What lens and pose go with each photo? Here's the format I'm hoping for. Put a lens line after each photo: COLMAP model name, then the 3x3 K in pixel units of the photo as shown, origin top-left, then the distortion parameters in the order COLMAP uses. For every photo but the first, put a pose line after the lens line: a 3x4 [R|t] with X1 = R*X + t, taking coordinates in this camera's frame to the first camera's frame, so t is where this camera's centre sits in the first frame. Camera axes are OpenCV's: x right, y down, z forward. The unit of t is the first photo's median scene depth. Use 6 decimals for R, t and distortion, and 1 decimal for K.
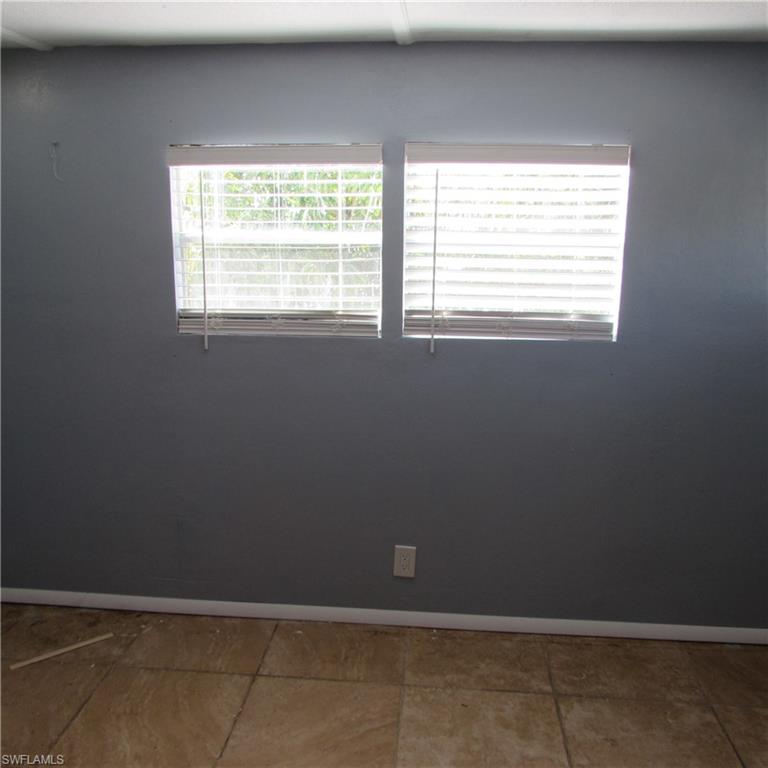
lens RADIAL K [[723.3, 0, 385.6], [0, 723.3, 378.0], [0, 0, 1]] dist [-0.052959, 0.034169]
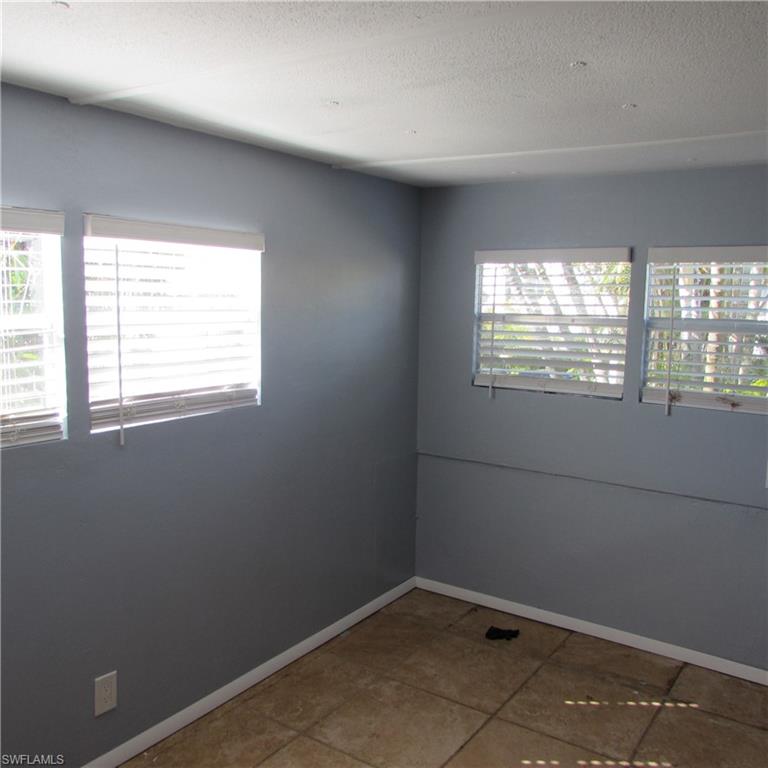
lens RADIAL K [[723.3, 0, 385.6], [0, 723.3, 378.0], [0, 0, 1]] dist [-0.052959, 0.034169]
pose [[0.488253, -0.098776, 0.867094, -0.549800], [0.166463, 0.985873, 0.018573, -0.079913], [-0.856679, 0.135271, 0.497798, 0.266806]]
